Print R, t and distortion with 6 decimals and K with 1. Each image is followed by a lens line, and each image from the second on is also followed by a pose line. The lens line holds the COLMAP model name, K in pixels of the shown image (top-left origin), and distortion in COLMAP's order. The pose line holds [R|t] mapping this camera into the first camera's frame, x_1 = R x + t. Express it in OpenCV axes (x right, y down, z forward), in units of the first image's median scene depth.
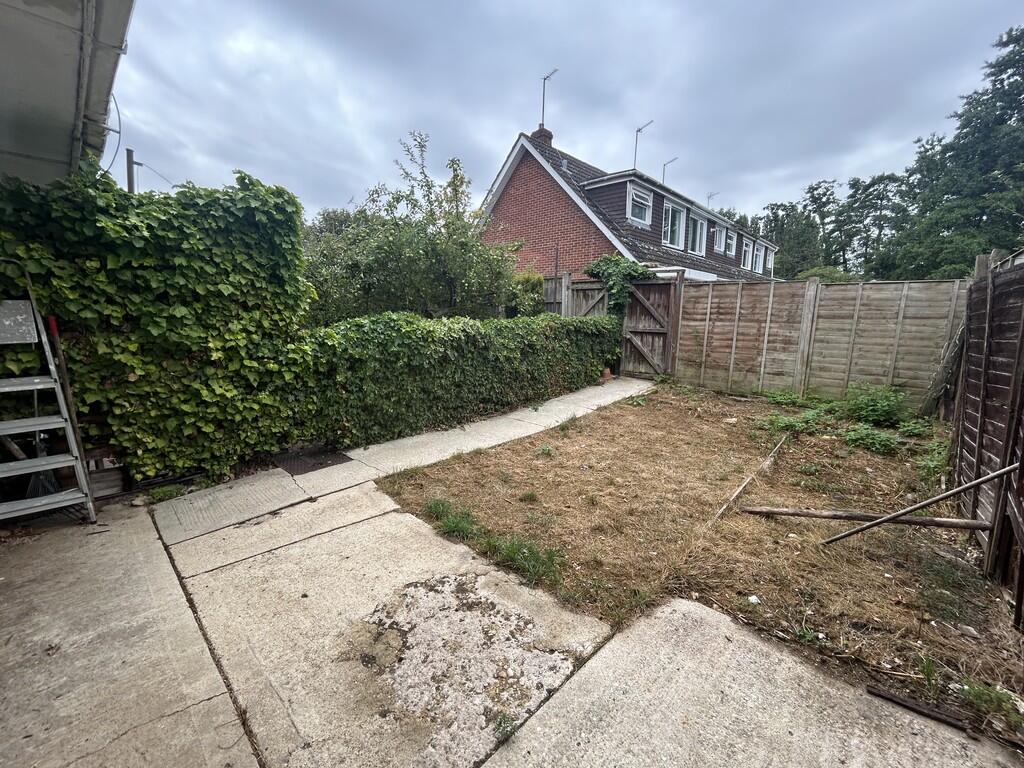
lens RADIAL K [[416.6, 0, 510.9], [0, 416.6, 383.0], [0, 0, 1]] dist [0.002073, 0.000018]
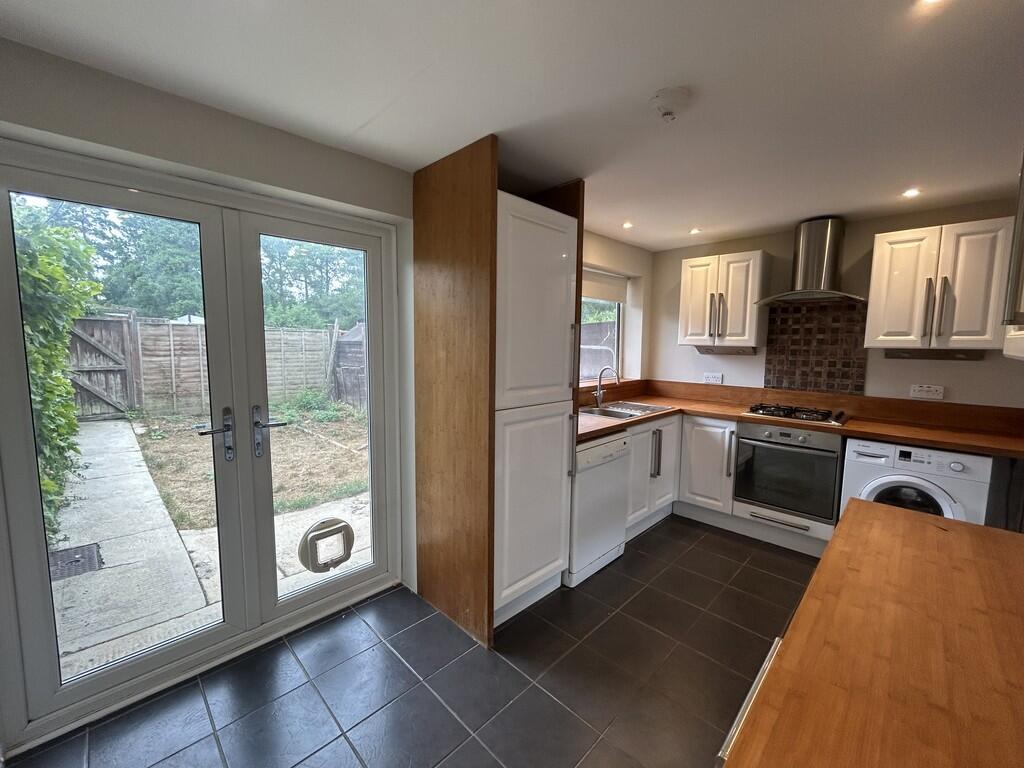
lens RADIAL K [[416.6, 0, 511.9], [0, 416.6, 380.4], [0, 0, 1]] dist [0.002073, 0.000018]
pose [[0.033611, -0.101440, 0.994274, -0.624743], [0.155069, 0.983318, 0.095081, -0.048234], [-0.987332, 0.150985, 0.048780, 0.041491]]
